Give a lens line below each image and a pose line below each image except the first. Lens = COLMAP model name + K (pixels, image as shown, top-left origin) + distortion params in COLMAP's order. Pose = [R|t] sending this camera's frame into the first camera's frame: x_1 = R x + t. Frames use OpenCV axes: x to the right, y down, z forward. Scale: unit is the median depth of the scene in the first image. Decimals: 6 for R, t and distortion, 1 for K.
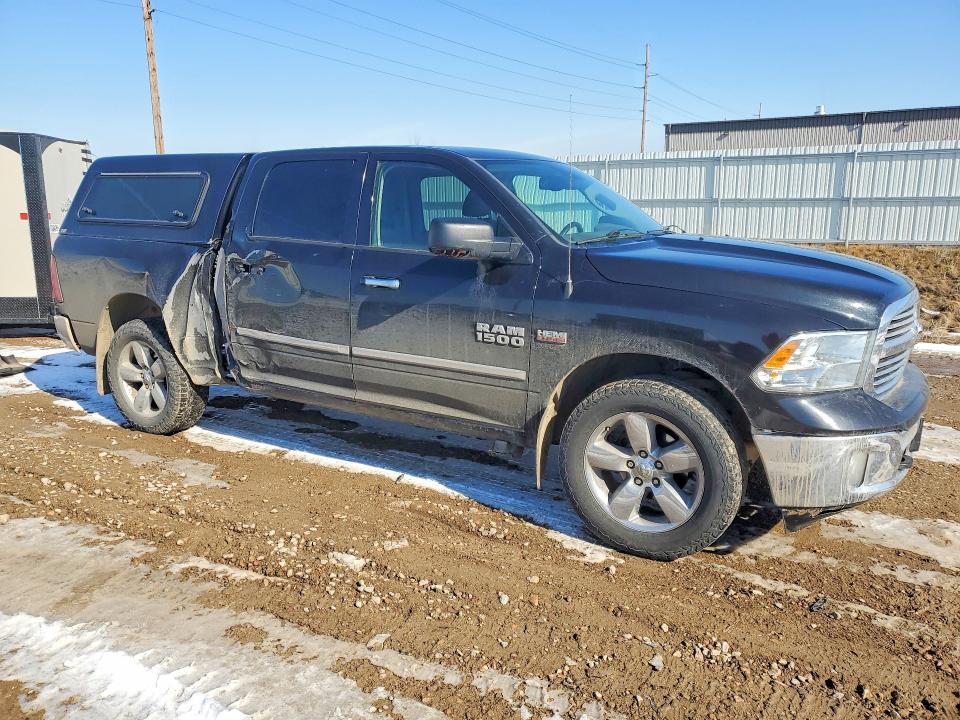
lens RADIAL K [[780.9, 0, 481.9], [0, 780.9, 361.9], [0, 0, 1]] dist [0.029550, -0.006037]
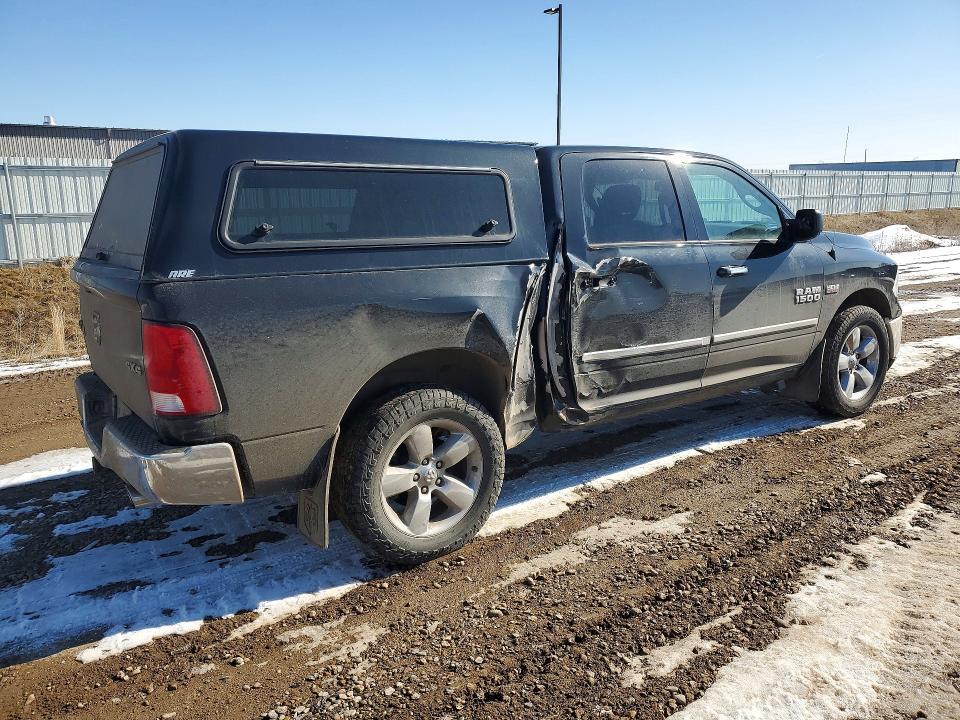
lens RADIAL K [[780.9, 0, 481.8], [0, 780.9, 358.3], [0, 0, 1]] dist [0.029550, -0.006037]
pose [[0.352073, -0.187025, 0.917097, -1.195389], [0.212895, 0.970151, 0.116114, -0.170521], [-0.911439, 0.154365, 0.381380, 0.835383]]
